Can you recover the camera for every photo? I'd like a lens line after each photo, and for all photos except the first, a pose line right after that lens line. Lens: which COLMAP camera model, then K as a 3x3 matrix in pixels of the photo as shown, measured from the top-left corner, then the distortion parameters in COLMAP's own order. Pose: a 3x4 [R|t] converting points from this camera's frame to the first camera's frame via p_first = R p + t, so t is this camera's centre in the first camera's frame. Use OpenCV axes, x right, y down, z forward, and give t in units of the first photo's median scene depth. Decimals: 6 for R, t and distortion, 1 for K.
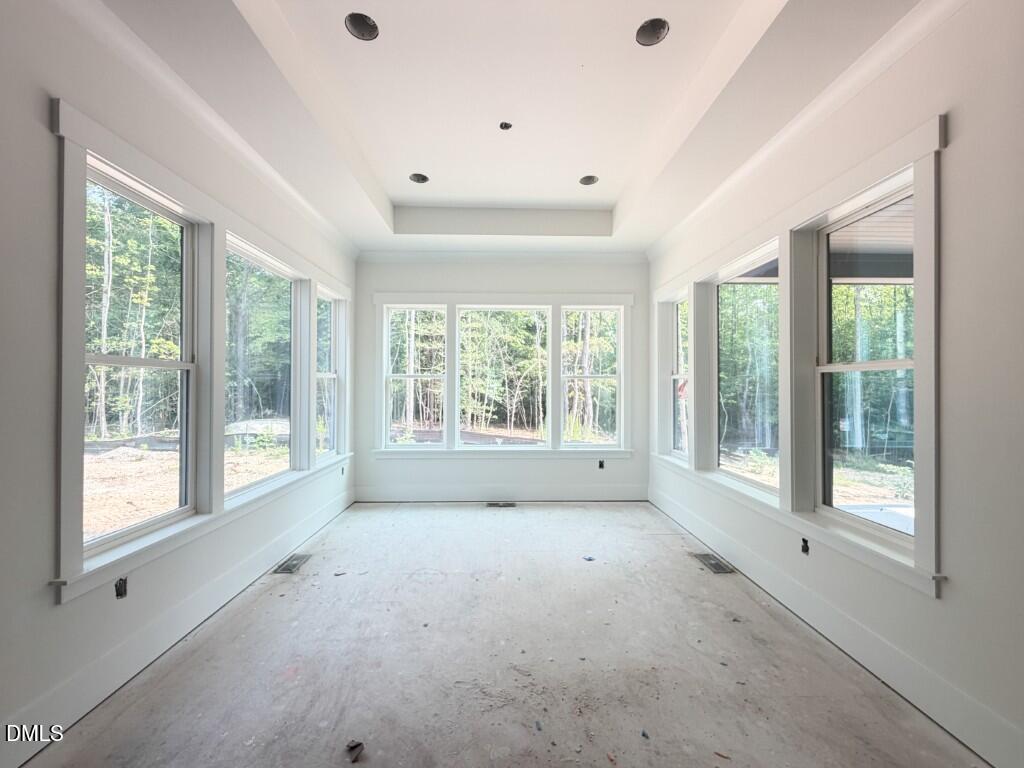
lens RADIAL K [[411.3, 0, 510.4], [0, 411.3, 383.5], [0, 0, 1]] dist [0.000581, -0.000162]
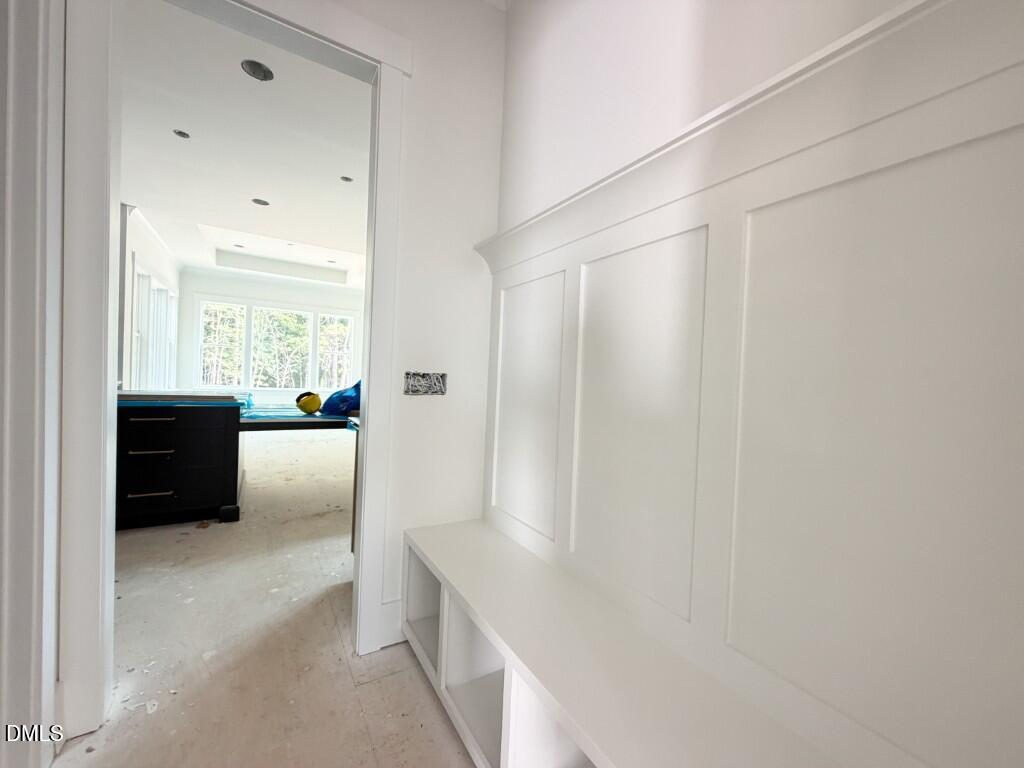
lens RADIAL K [[411.3, 0, 510.4], [0, 411.3, 383.5], [0, 0, 1]] dist [0.000581, -0.000162]
pose [[0.868343, 0.033949, 0.494801, -0.008475], [-0.053440, 0.998251, 0.025292, 0.008377], [-0.493076, -0.048404, 0.868638, -0.277064]]
